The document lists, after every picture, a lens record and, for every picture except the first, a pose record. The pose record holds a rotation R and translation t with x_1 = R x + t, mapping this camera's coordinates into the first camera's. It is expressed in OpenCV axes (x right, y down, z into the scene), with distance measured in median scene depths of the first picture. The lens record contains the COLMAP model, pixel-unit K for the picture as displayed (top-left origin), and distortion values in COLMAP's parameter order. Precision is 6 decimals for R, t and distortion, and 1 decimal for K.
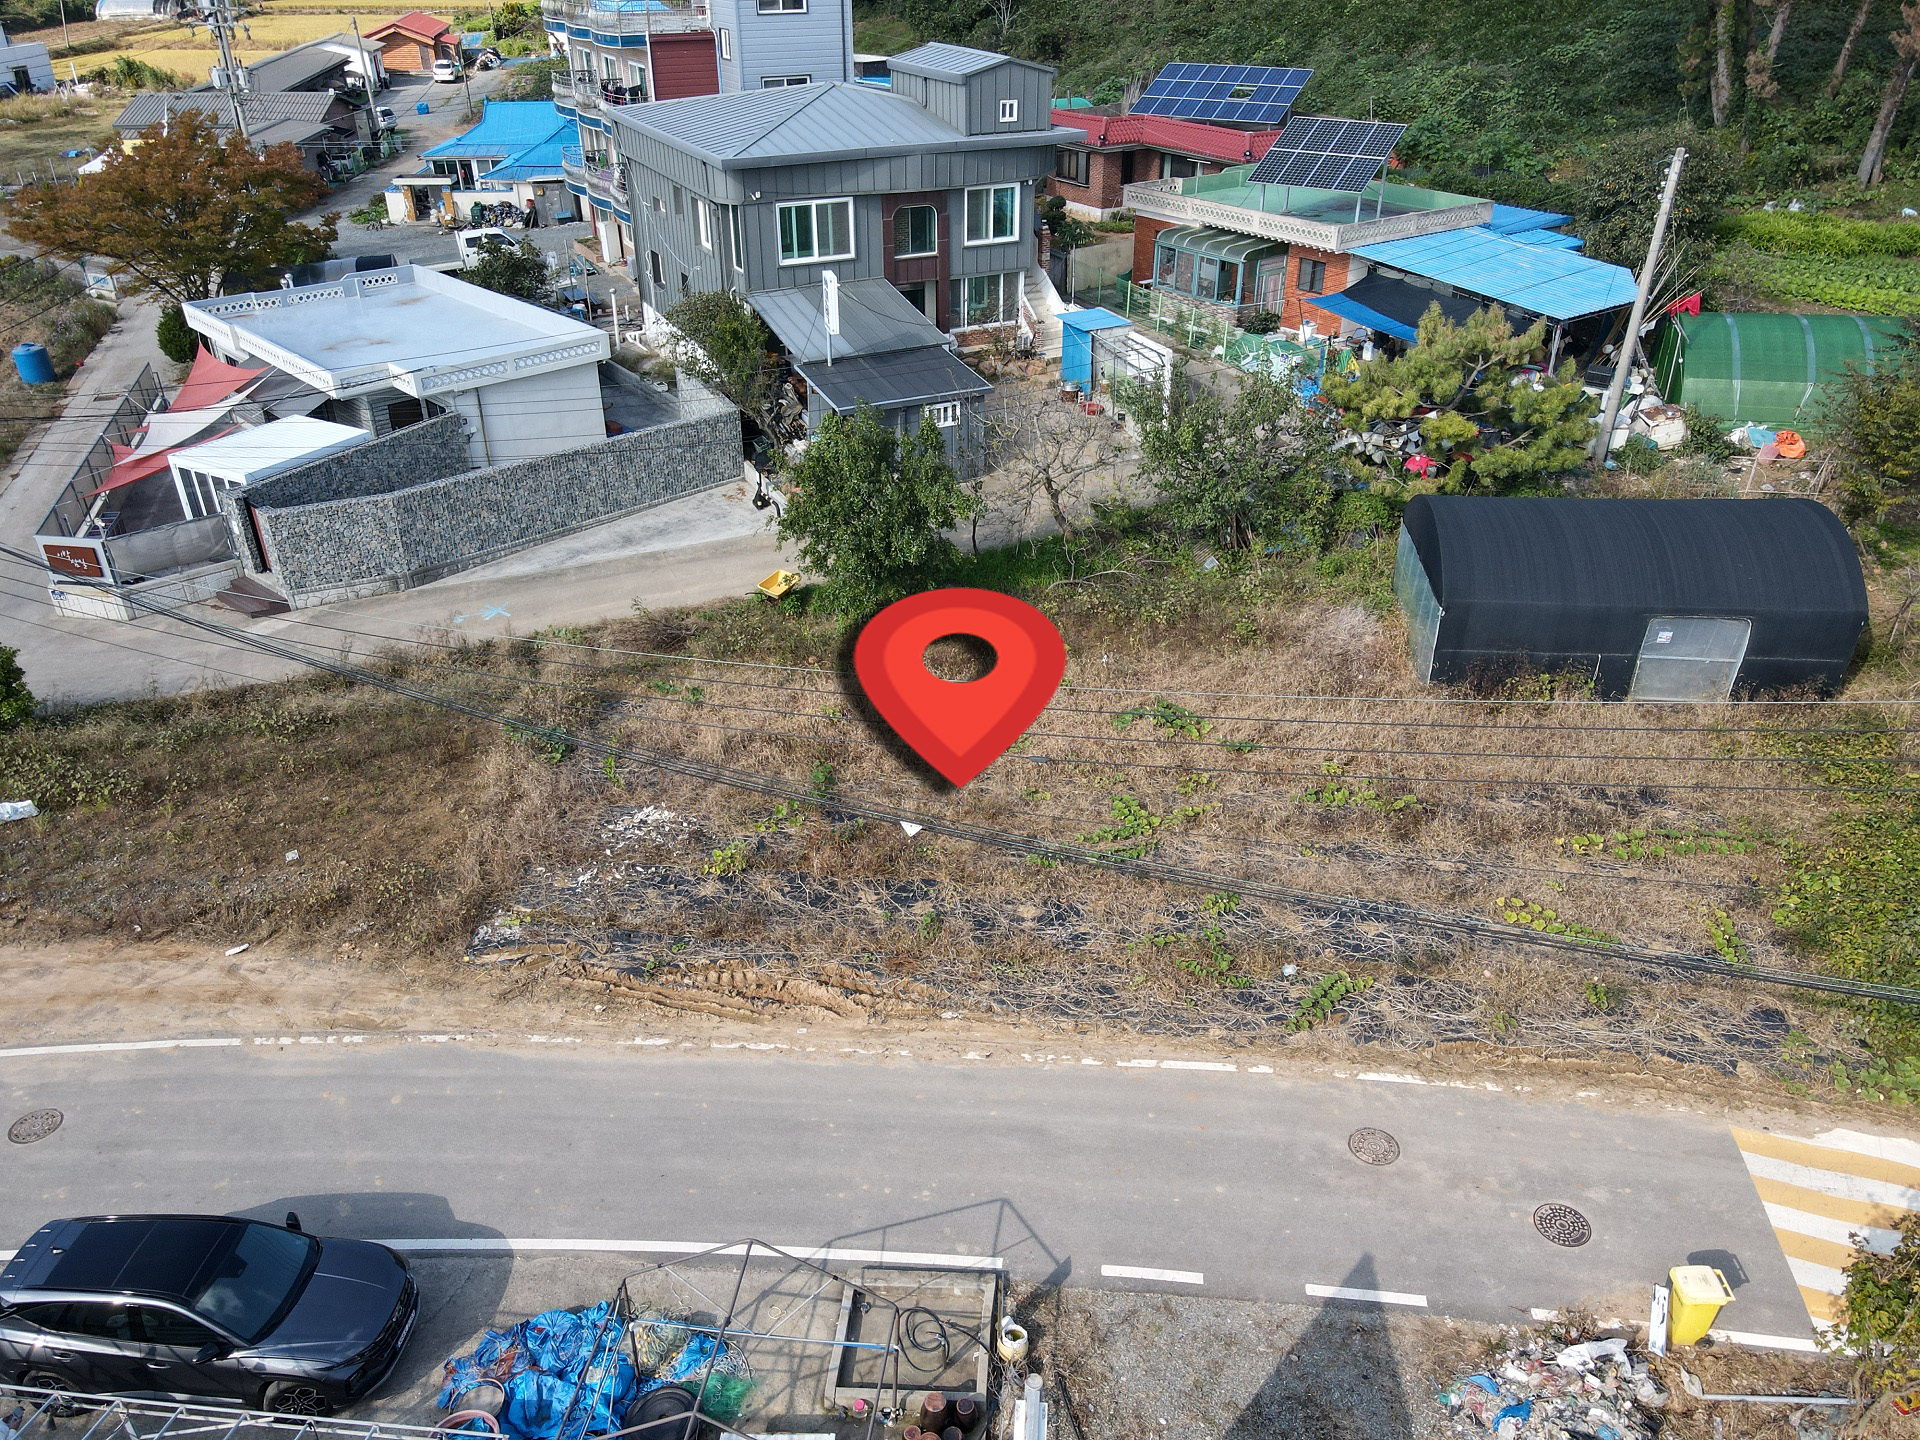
lens RADIAL K [[1347.5, 0, 958.5], [0, 1347.5, 724.5], [0, 0, 1]] dist [0.005203, 0.001672]
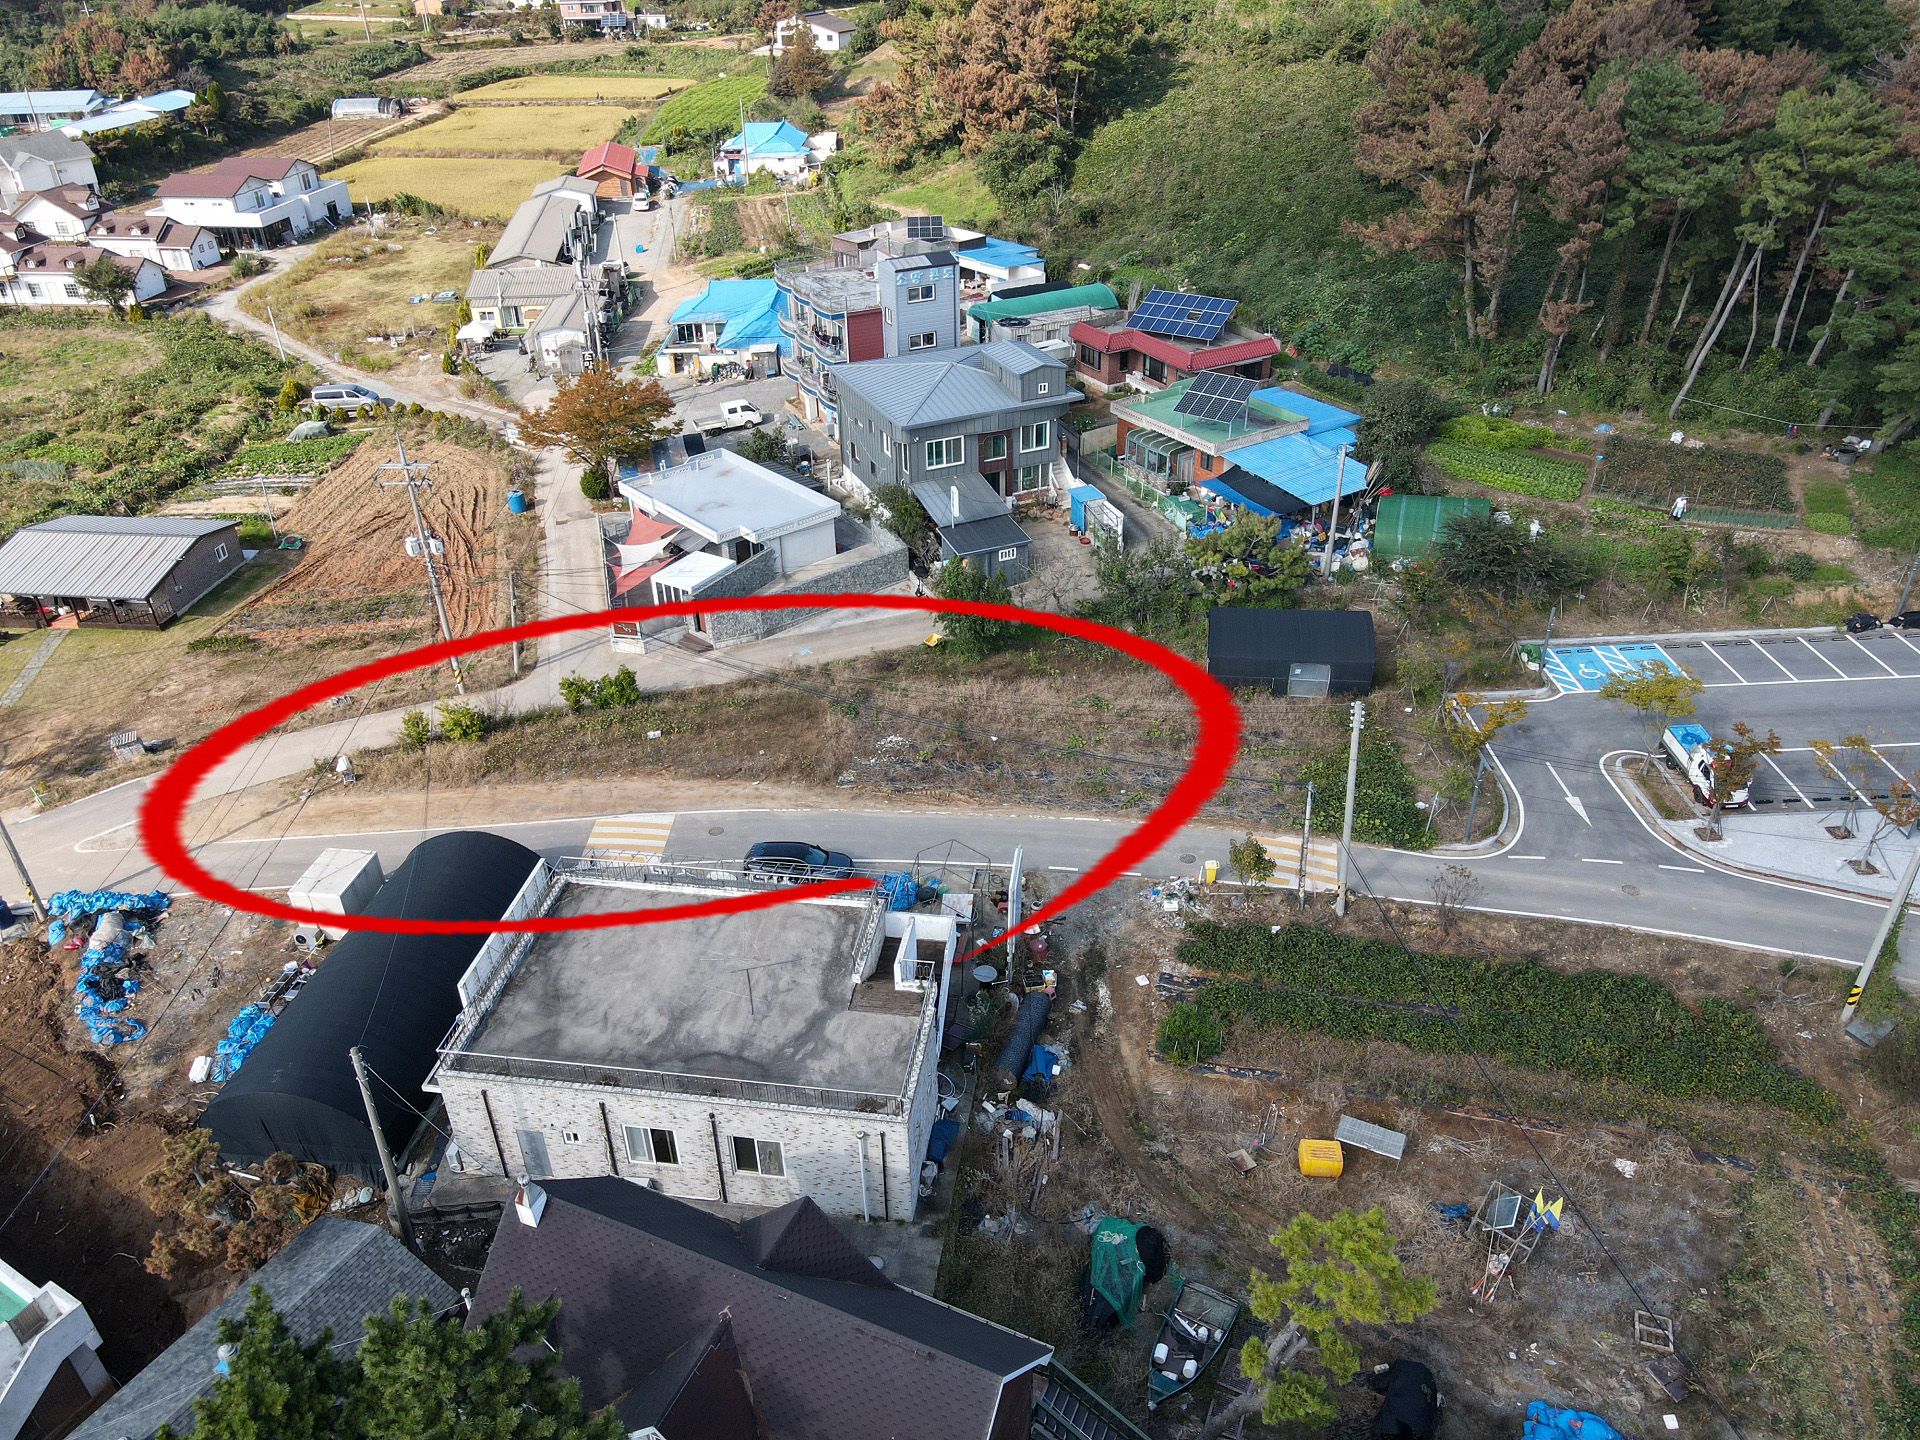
lens RADIAL K [[1347.5, 0, 957.5], [0, 1347.5, 716.8], [0, 0, 1]] dist [0.005203, 0.001672]
pose [[0.998496, 0.008432, -0.054180, 0.024923], [-0.007259, 0.999736, 0.021807, -0.021575], [0.054350, -0.021381, 0.998293, -1.039725]]
